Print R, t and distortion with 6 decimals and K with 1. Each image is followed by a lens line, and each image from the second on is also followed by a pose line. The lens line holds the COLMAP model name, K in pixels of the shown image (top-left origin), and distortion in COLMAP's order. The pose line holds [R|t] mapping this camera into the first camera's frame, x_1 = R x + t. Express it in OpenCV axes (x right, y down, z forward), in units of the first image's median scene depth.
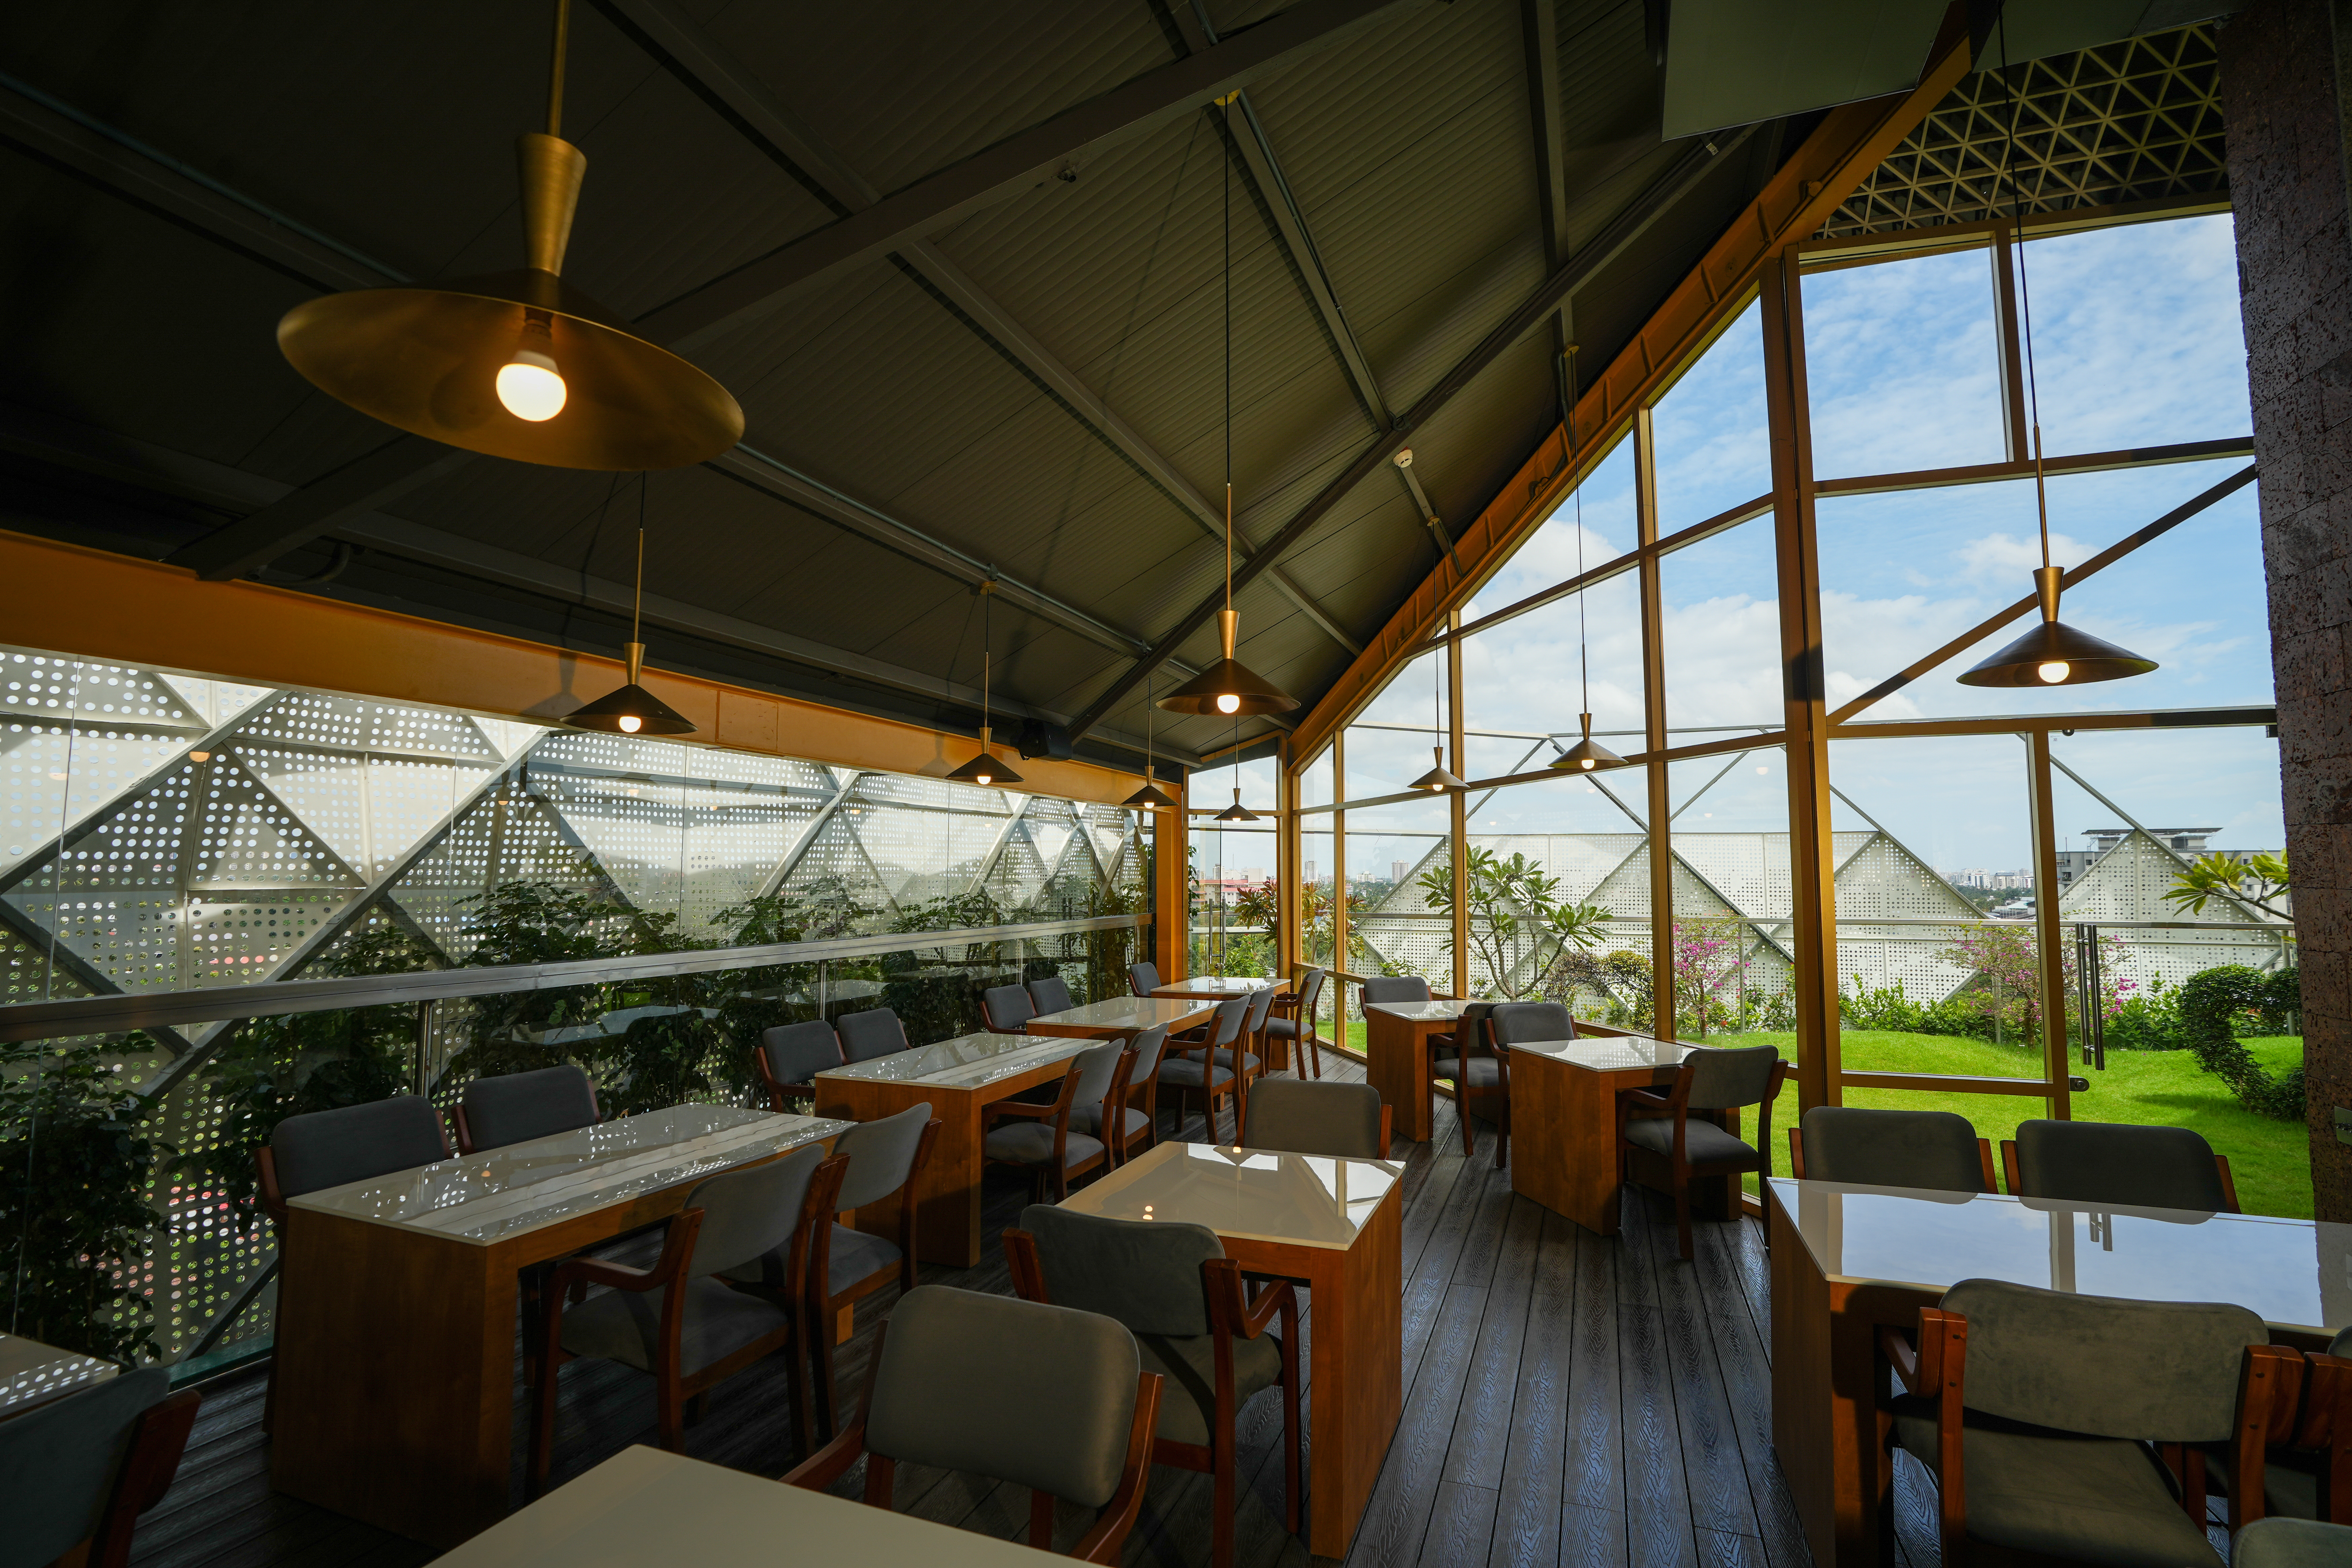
lens RADIAL K [[1186.8, 0, 1239.2], [0, 1186.8, 772.5], [0, 0, 1]] dist [-0.058957, 0.027901]
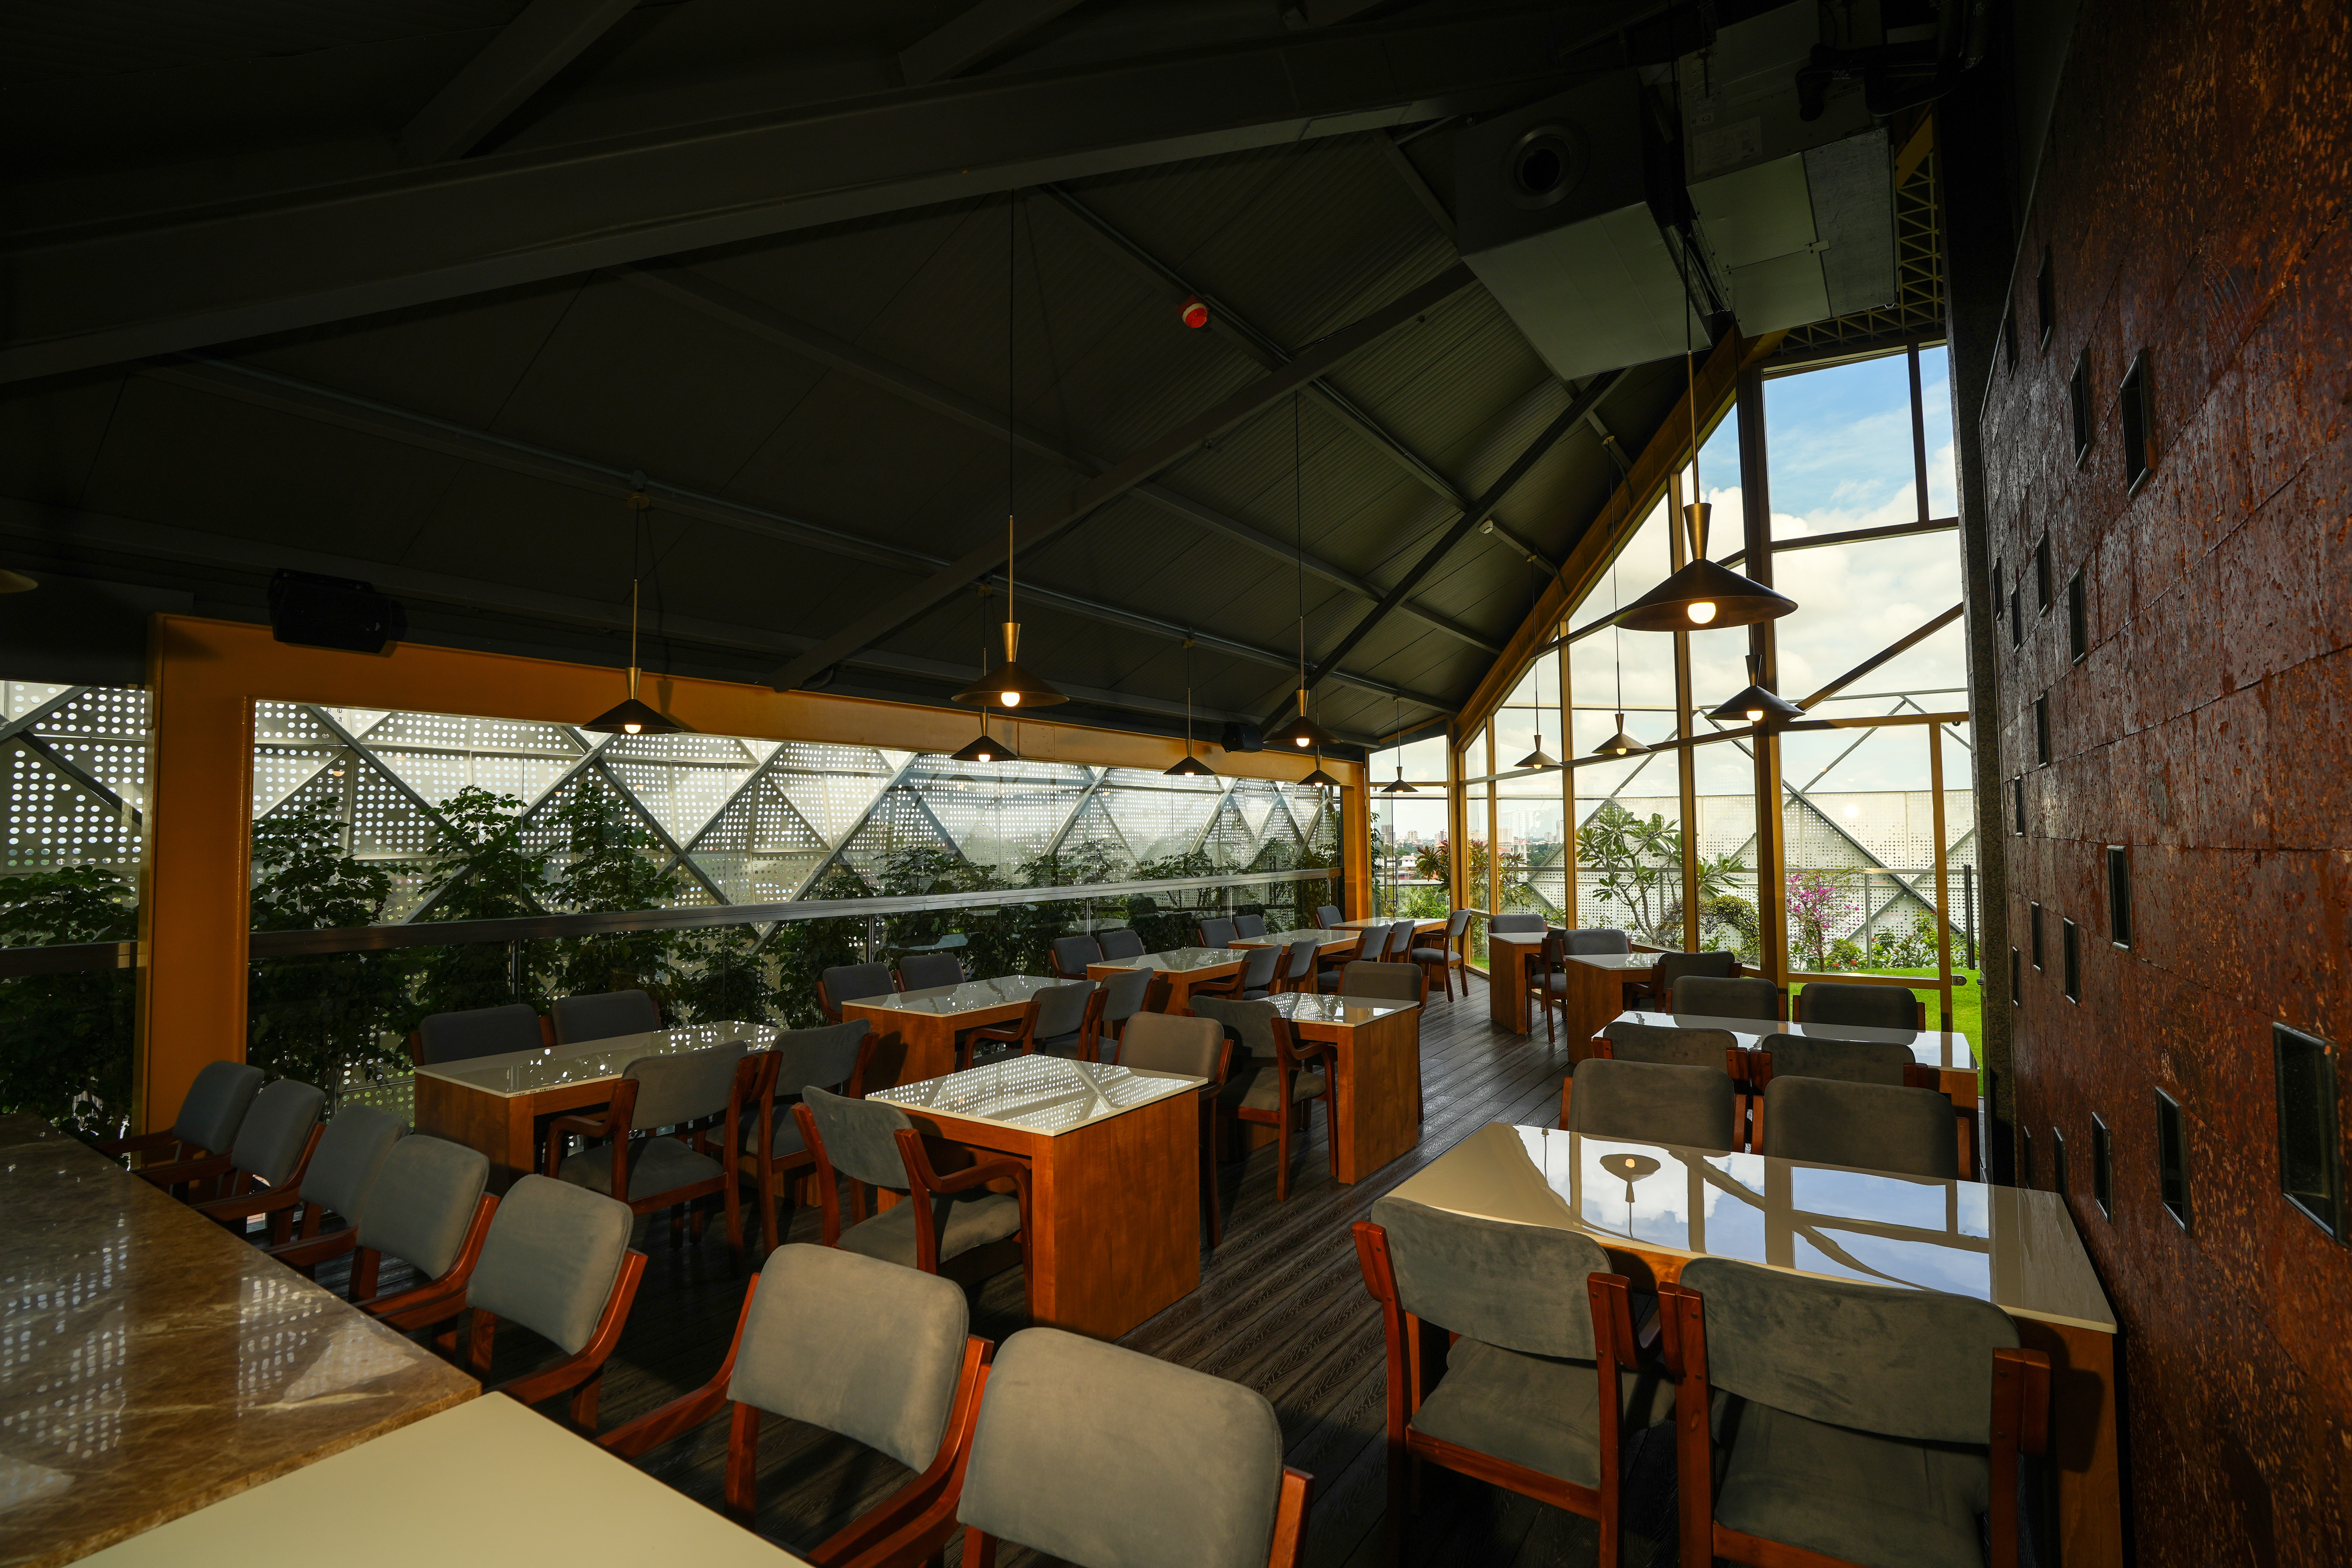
lens RADIAL K [[1186.8, 0, 1224.7], [0, 1186.8, 767.4], [0, 0, 1]] dist [-0.058957, 0.027901]
pose [[0.976252, -0.024515, -0.215248, 0.128040], [0.030439, 0.999242, 0.024249, -0.032394], [0.214490, -0.030225, 0.976258, -0.382334]]
